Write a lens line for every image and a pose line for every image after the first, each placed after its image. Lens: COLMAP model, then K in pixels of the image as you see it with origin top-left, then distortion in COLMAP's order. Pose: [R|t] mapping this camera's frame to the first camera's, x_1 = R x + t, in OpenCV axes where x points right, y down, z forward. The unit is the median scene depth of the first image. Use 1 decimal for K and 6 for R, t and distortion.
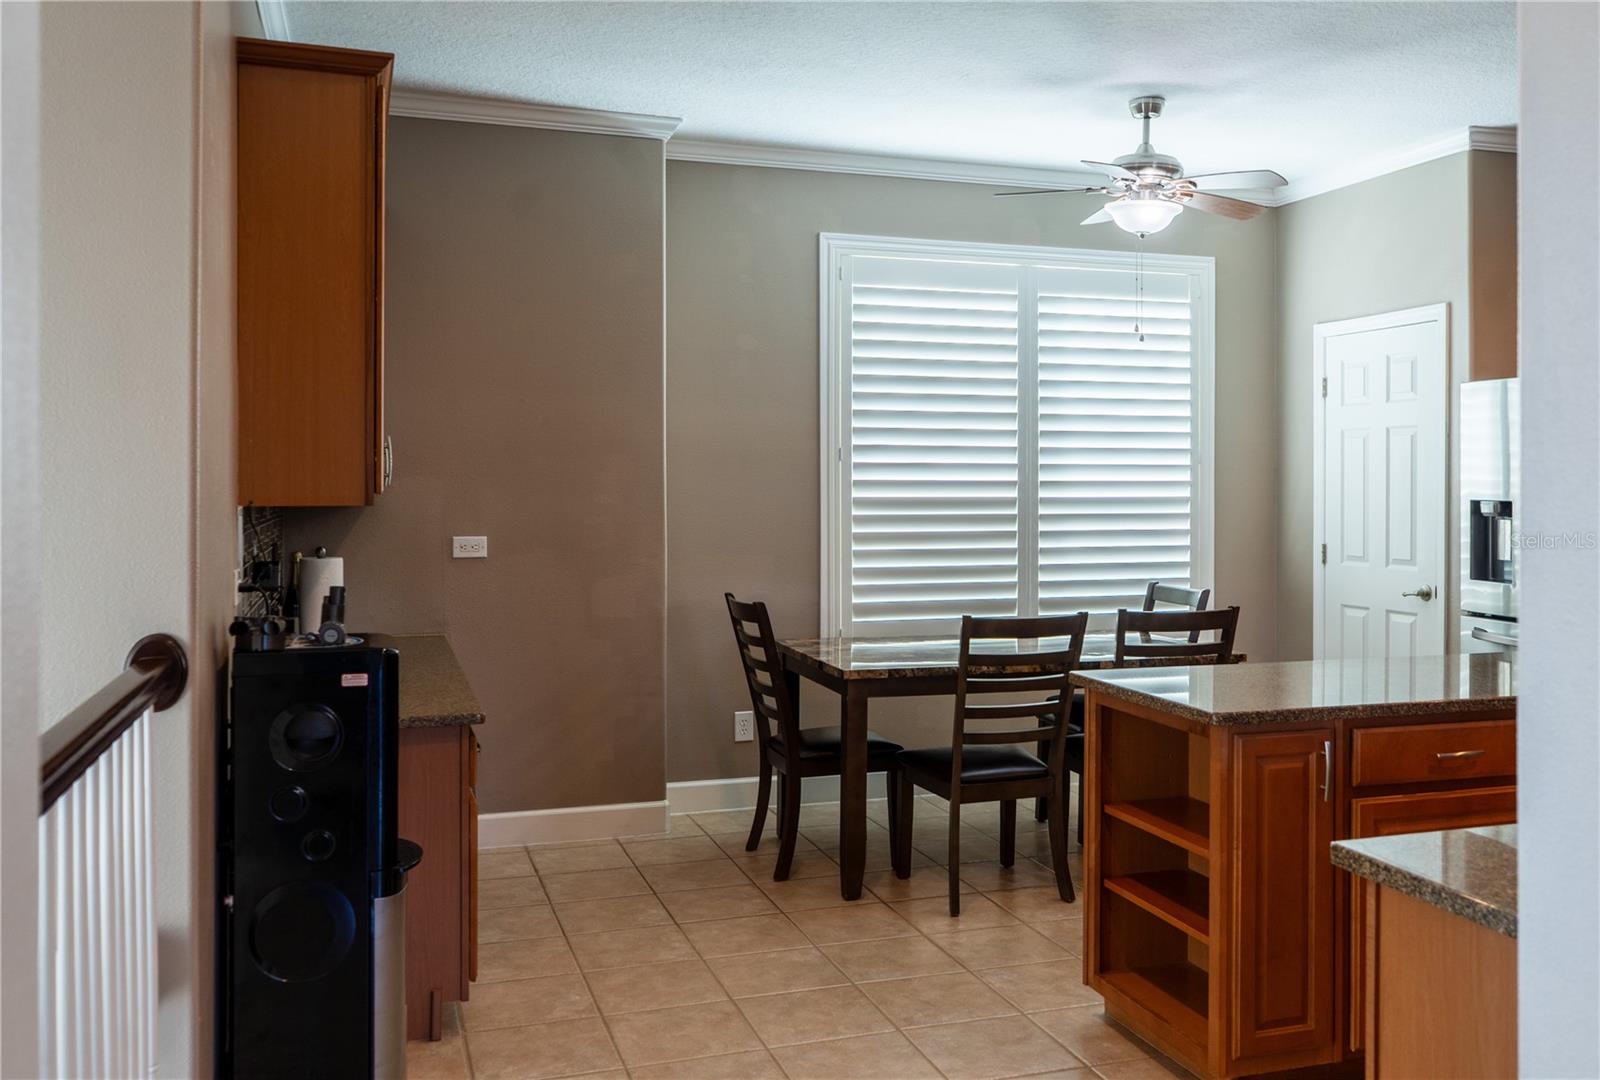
lens RADIAL K [[1379.5, 0, 800.0], [0, 1379.5, 473.8], [0, 0, 1]] dist [0.002026, 0.000074]
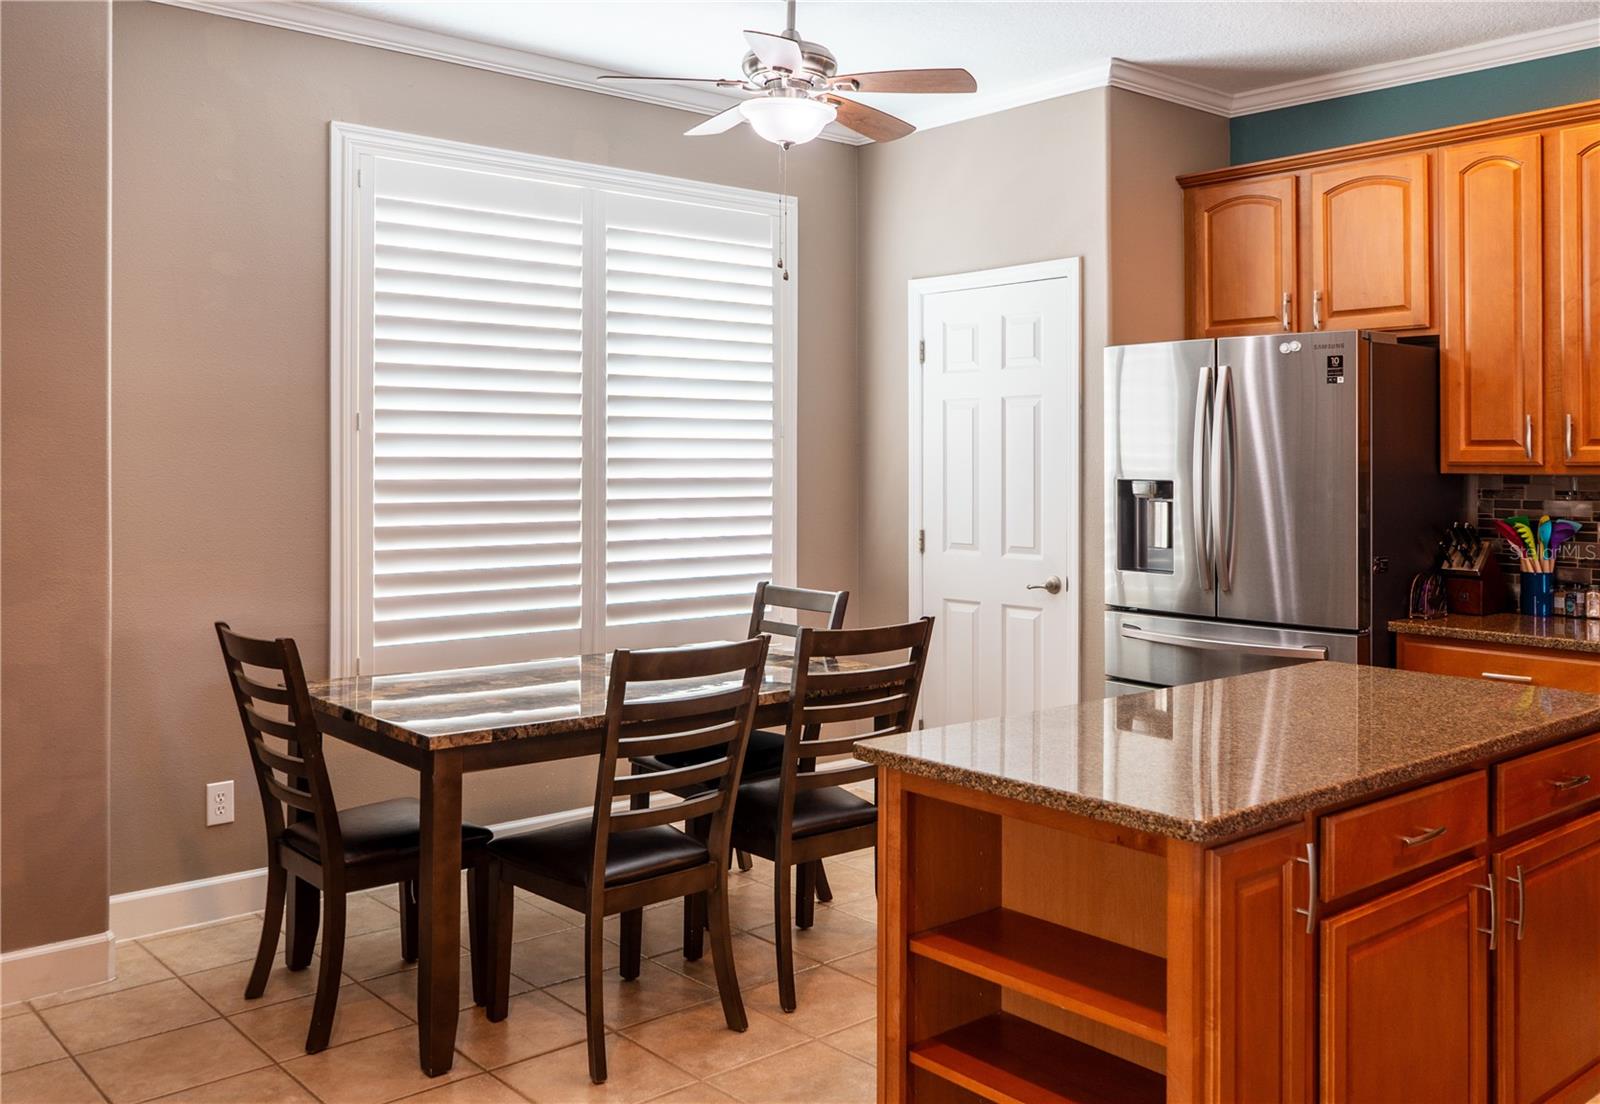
lens RADIAL K [[1430.5, 0, 766.7], [0, 1430.5, 438.4], [0, 0, 1]] dist [0.001762, -0.001701]
pose [[0.926502, 0.005878, 0.376243, -0.066807], [-0.002319, 0.999948, -0.009912, 0.002408], [-0.376282, 0.008311, 0.926468, 0.240814]]
